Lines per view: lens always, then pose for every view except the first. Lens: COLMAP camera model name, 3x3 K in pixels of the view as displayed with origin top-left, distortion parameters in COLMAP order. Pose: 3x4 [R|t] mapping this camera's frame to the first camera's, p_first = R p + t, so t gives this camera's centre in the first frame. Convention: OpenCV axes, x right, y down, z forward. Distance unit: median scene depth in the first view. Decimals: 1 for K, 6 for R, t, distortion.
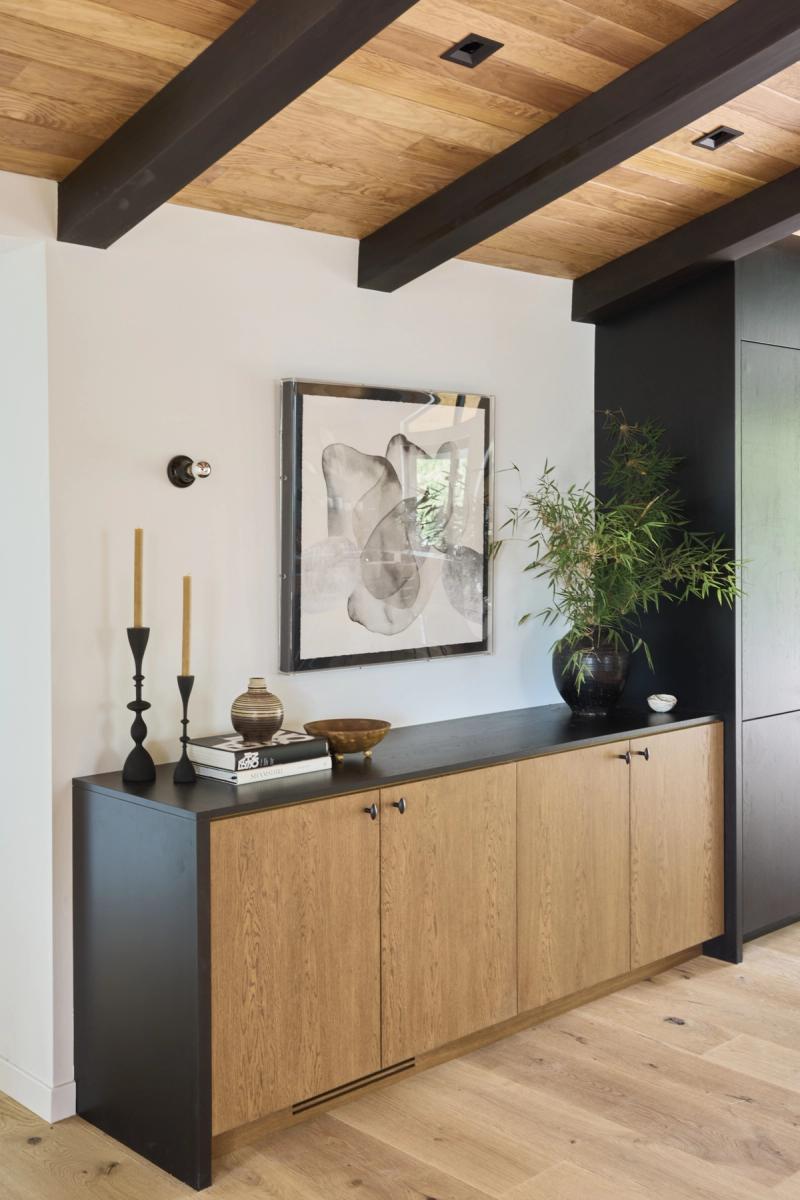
lens RADIAL K [[1310.8, 0, 402.2], [0, 1310.8, 540.5], [0, 0, 1]] dist [0.017382, 0.001219]
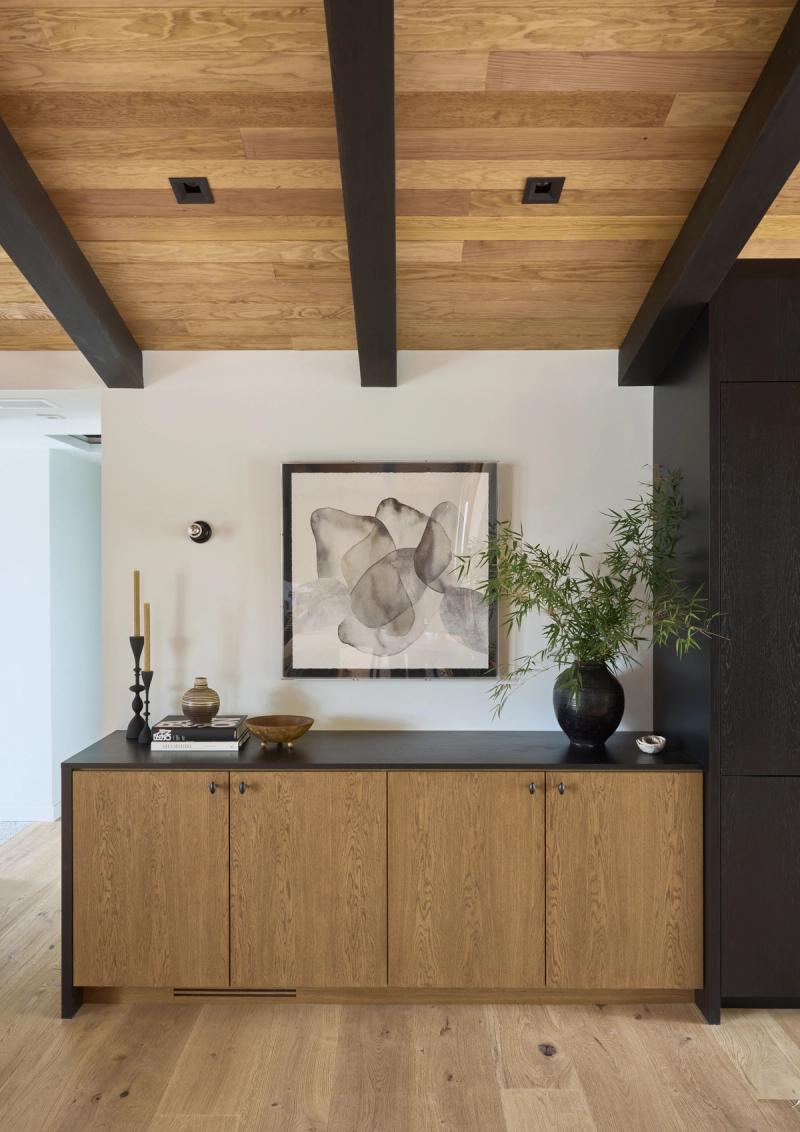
lens RADIAL K [[832.6, 0, 383.4], [0, 832.6, 569.4], [0, 0, 1]] dist [0.001235, -0.004240]
pose [[0.720290, 0.007156, -0.693636, 0.630193], [-0.015157, 0.999870, -0.005424, -0.008997], [0.693507, 0.014420, 0.720305, 0.479226]]
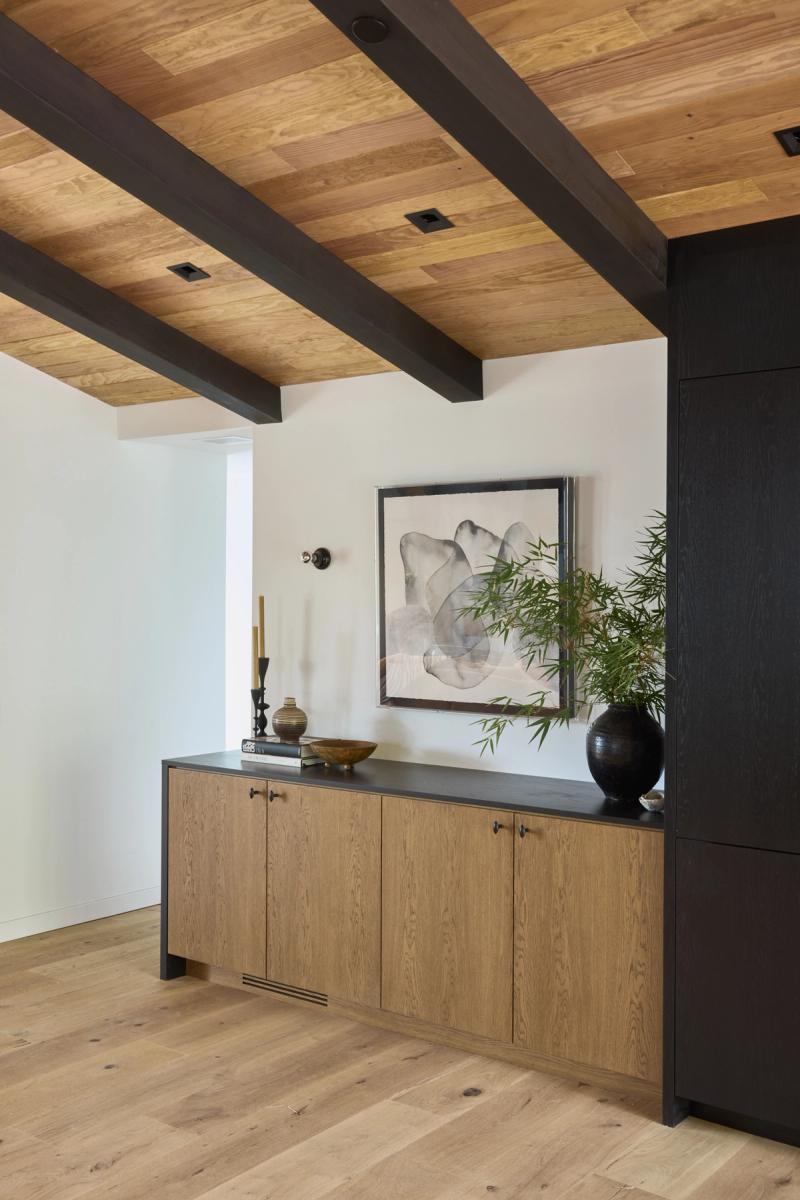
lens RADIAL K [[1250.2, 0, 400.0], [0, 1250.2, 600.0], [0, 0, 1]] dist [0.009481, 0.016091]
pose [[0.159057, 0.011511, -0.987202, 1.266248], [-0.023206, 0.999699, 0.007918, -0.018975], [0.986997, 0.021649, 0.159276, 0.871899]]
